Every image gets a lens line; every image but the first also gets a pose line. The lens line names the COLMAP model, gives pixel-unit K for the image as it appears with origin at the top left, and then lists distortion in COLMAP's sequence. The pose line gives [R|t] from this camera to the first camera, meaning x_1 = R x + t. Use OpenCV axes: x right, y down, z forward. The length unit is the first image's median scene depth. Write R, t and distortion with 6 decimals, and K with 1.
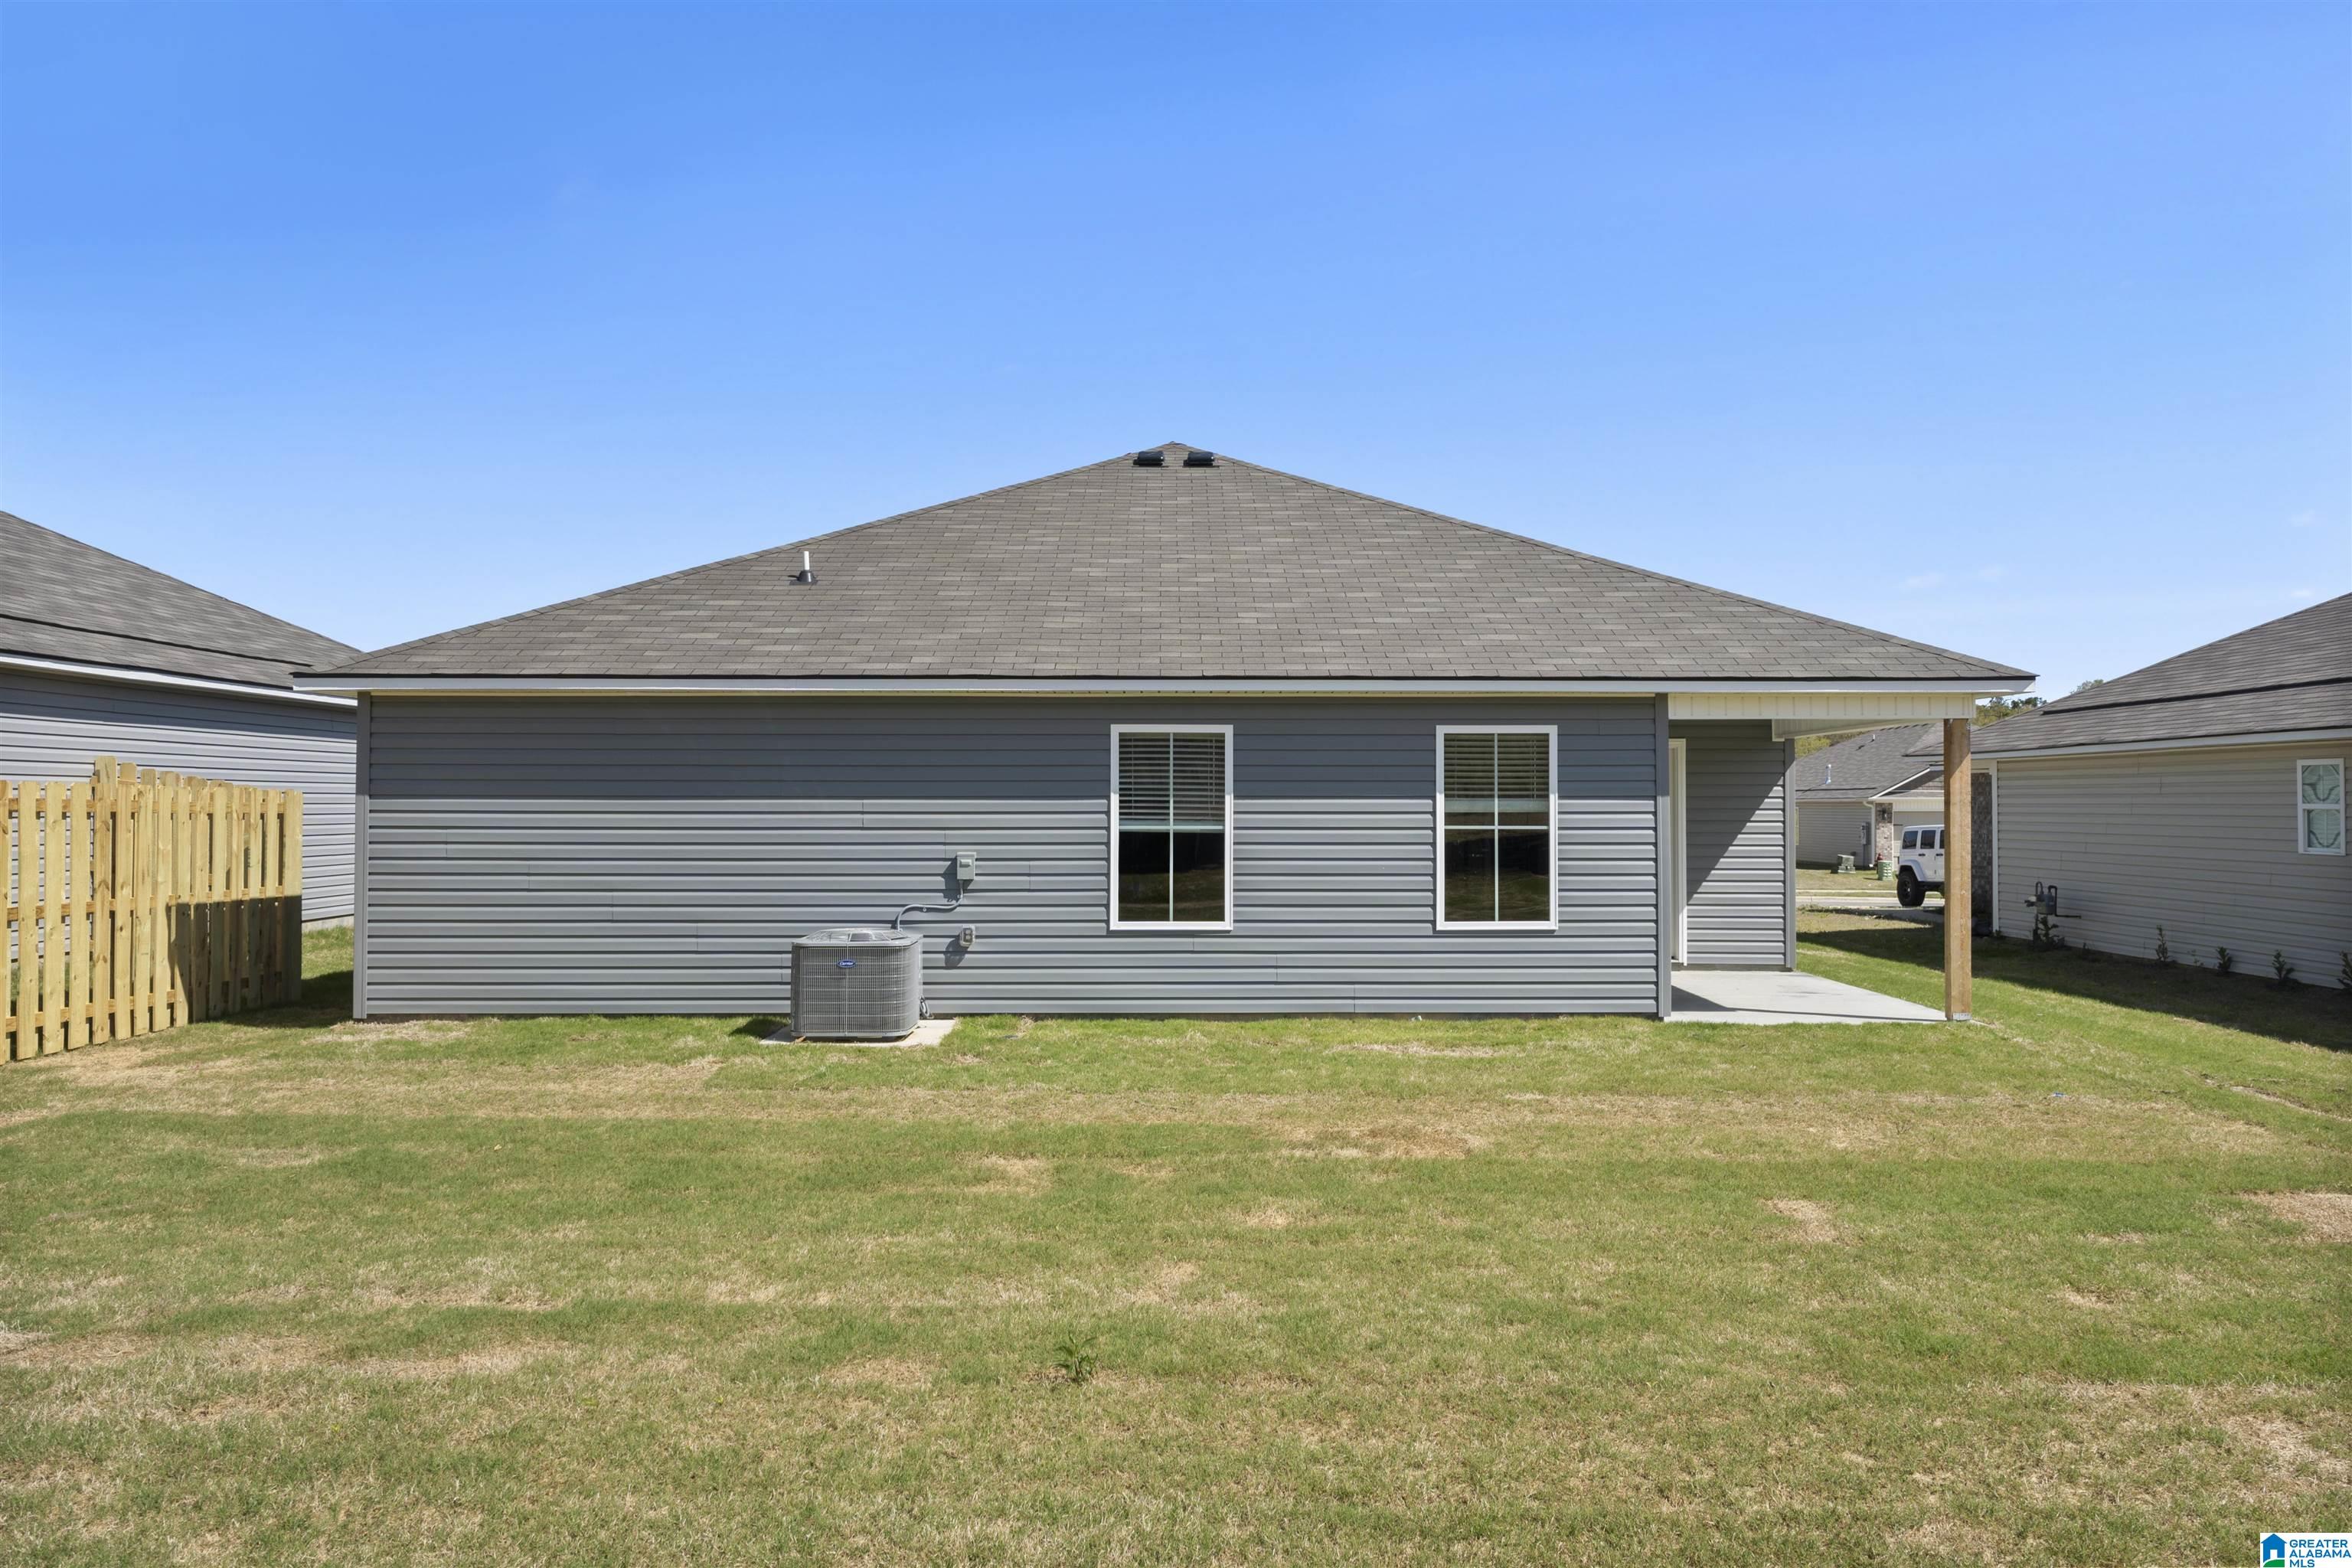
lens RADIAL K [[1664.2, 0, 1177.6], [0, 1664.2, 780.1], [0, 0, 1]] dist [-0.003742, -0.001514]
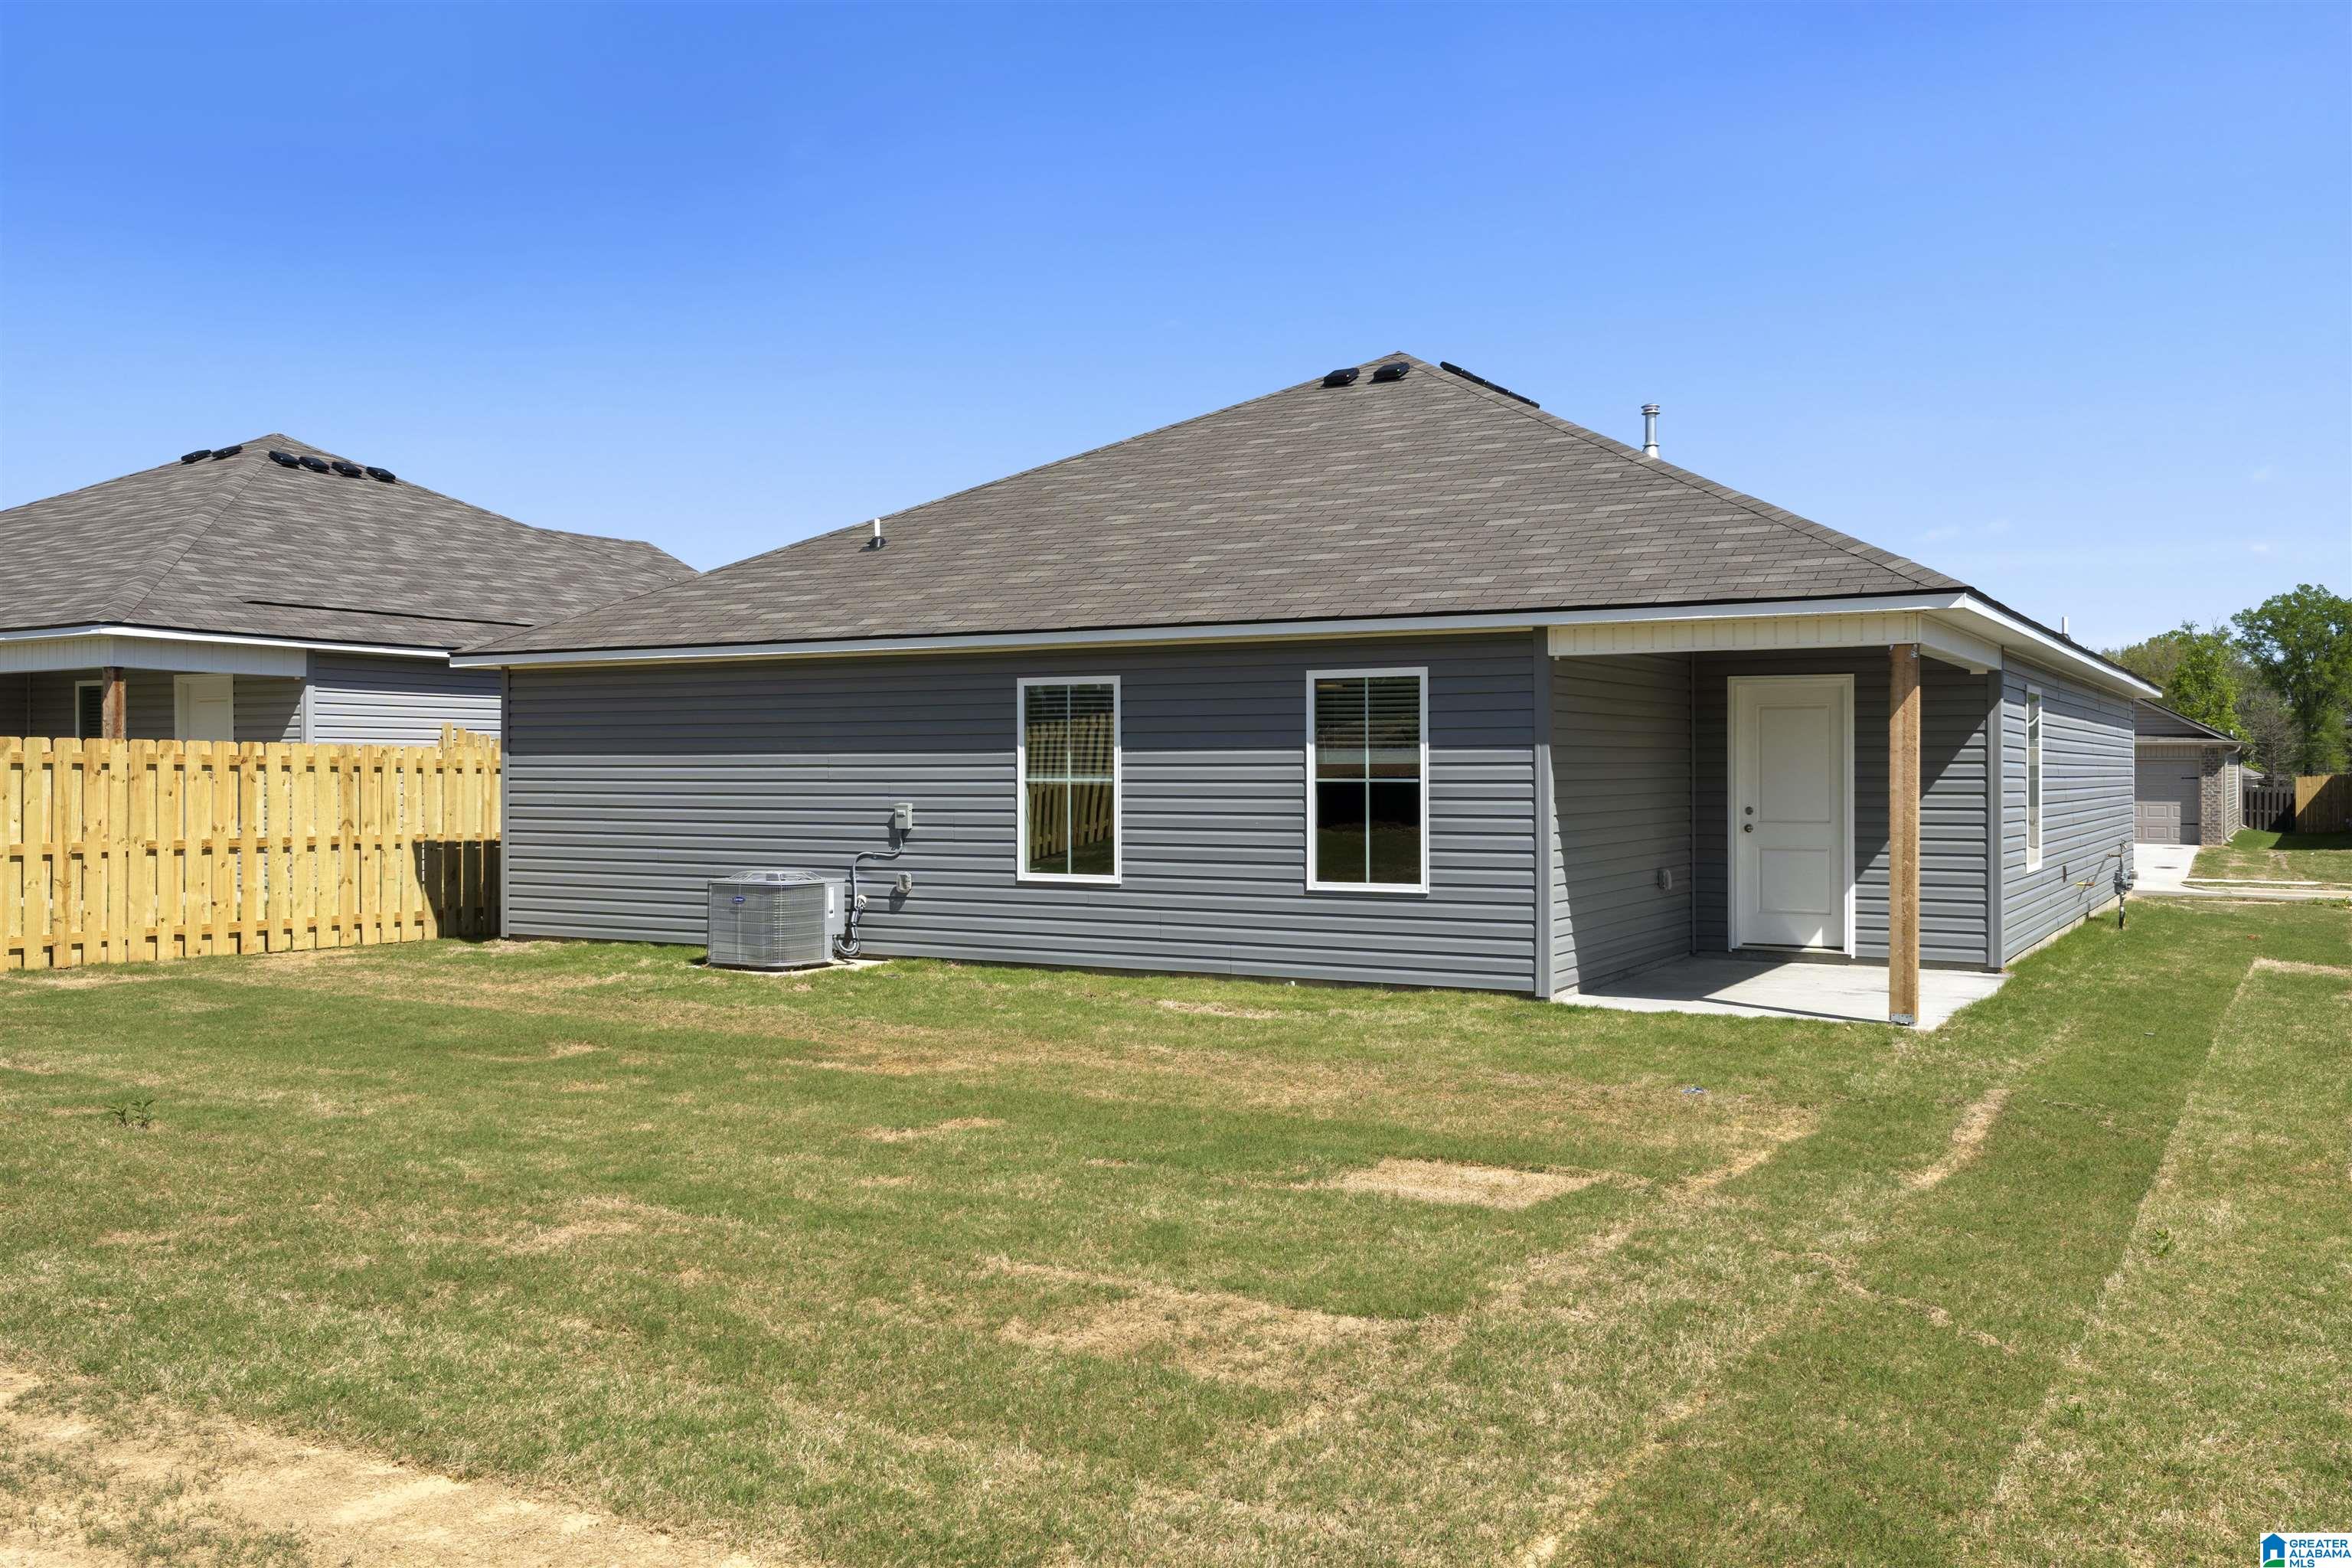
lens RADIAL K [[2005.2, 0, 1175.0], [0, 2005.2, 783.8], [0, 0, 1]] dist [-0.005281, -0.002331]
pose [[0.860361, 0.002130, -0.509681, 0.663547], [0.013340, 0.999555, 0.026695, -0.000548], [0.509511, -0.029766, 0.859949, -0.003449]]
